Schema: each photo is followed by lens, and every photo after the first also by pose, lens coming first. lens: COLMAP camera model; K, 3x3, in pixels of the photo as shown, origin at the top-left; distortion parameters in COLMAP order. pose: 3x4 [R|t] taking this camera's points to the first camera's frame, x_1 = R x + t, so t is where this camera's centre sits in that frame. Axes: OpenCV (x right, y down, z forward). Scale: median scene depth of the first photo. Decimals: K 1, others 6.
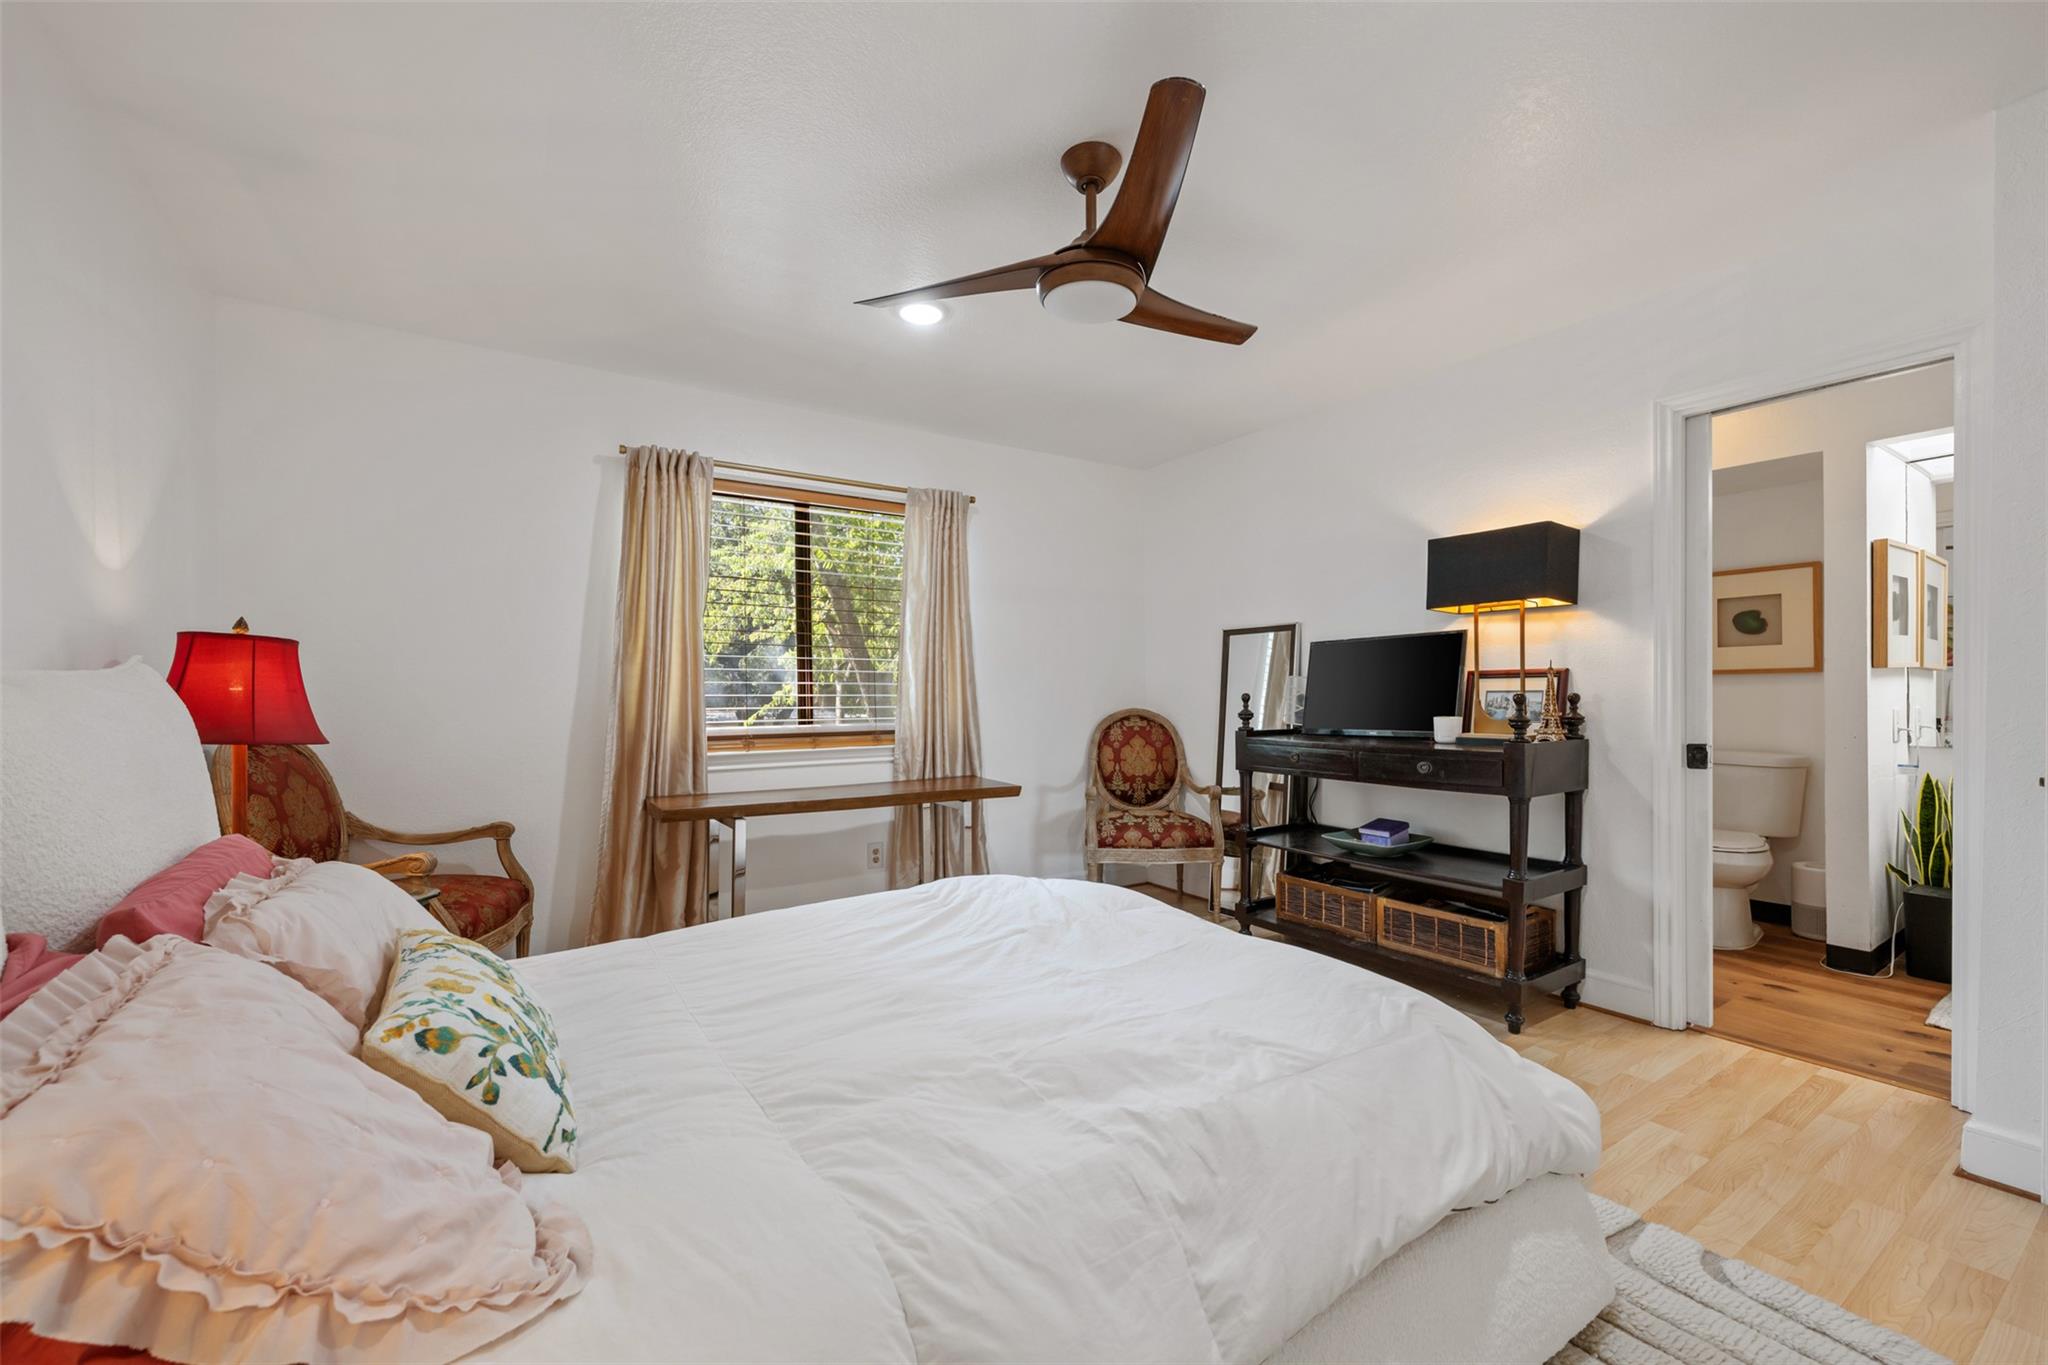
lens RADIAL K [[831.9, 0, 1024.0], [0, 831.9, 709.4], [0, 0, 1]] dist [0.000446, 0.000021]
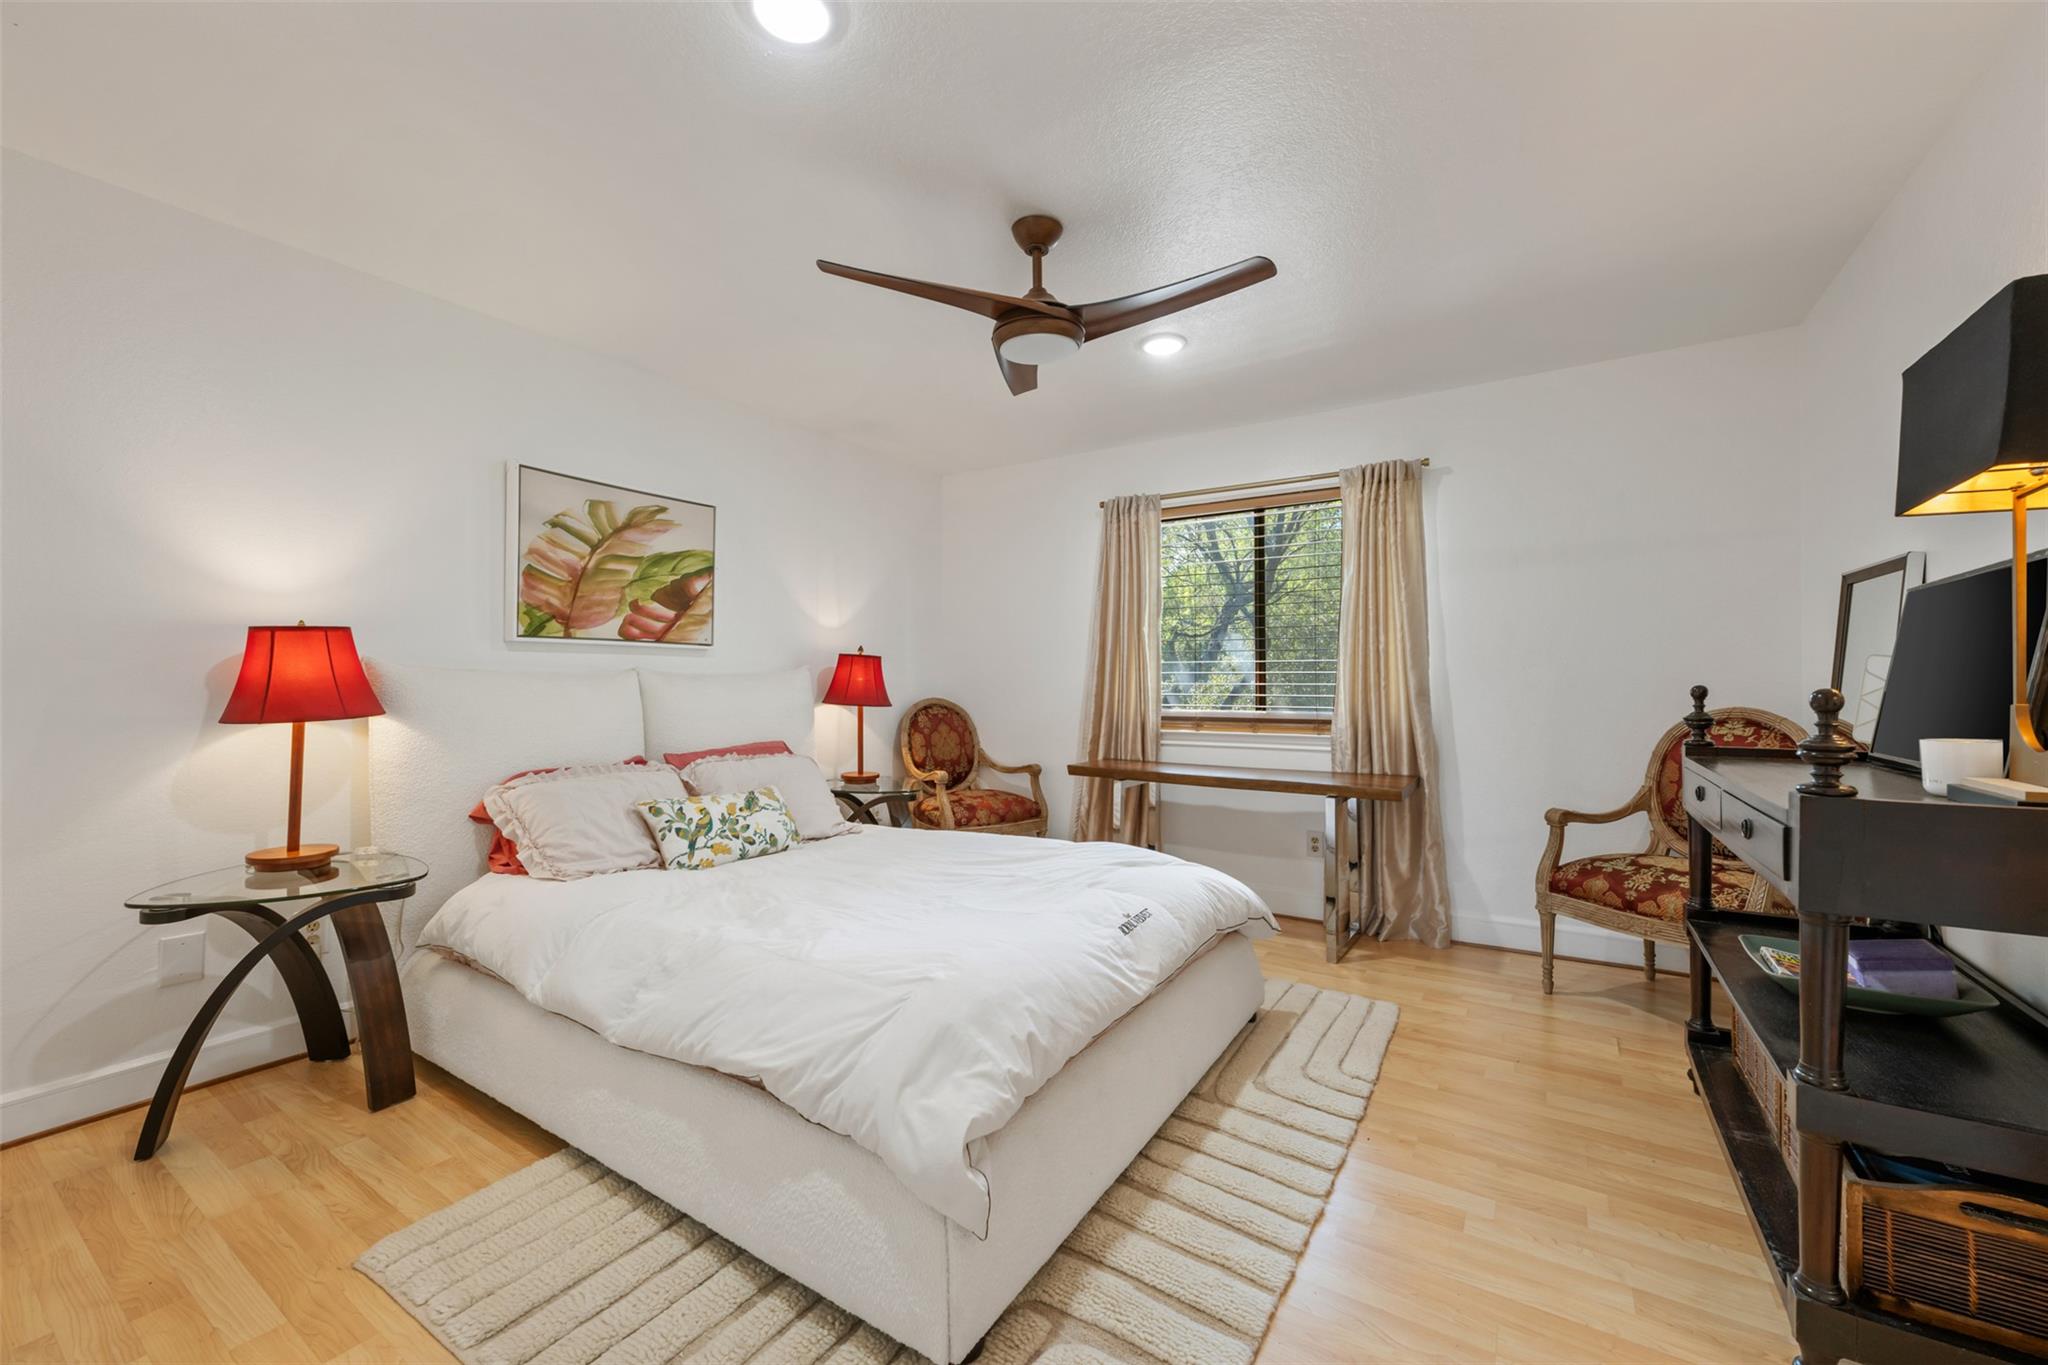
lens RADIAL K [[810.2, 0, 1025.8], [0, 810.2, 683.2], [0, 0, 1]] dist [0.000428, 0.000072]
pose [[0.409679, 0.007001, -0.912203, 0.608322], [-0.016775, 0.999859, 0.000140, -0.013037], [0.912075, 0.015245, 0.409739, 0.298569]]
